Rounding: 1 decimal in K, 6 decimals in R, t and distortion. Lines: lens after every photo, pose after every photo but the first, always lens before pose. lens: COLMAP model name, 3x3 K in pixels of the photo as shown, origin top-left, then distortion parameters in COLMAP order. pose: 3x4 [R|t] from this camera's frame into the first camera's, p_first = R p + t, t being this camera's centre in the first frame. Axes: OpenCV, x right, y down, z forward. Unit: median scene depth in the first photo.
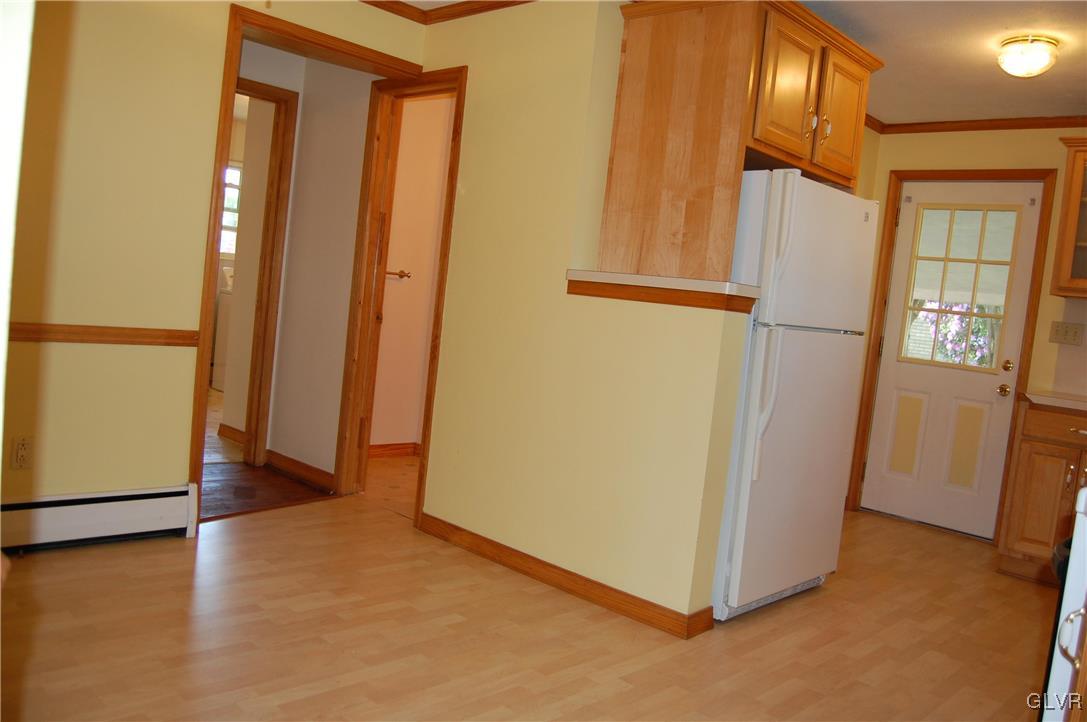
lens RADIAL K [[883.1, 0, 543.5], [0, 883.1, 361.0], [0, 0, 1]] dist [-0.119117, 0.074300]
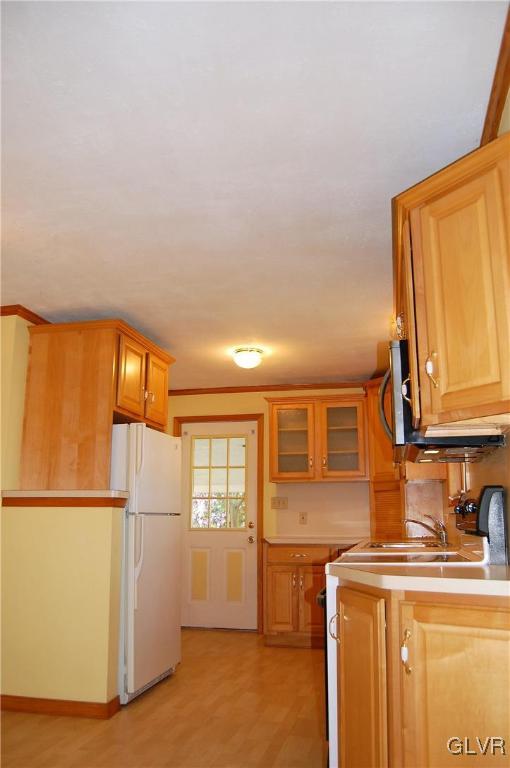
lens RADIAL K [[624.0, 0, 255.0], [0, 624.0, 384.0], [0, 0, 1]] dist [-0.119117, 0.074300]
pose [[0.851078, 0.006013, 0.525005, -0.159934], [0.128748, 0.967015, -0.219786, 0.008556], [-0.509009, 0.254649, 0.822231, -0.154277]]
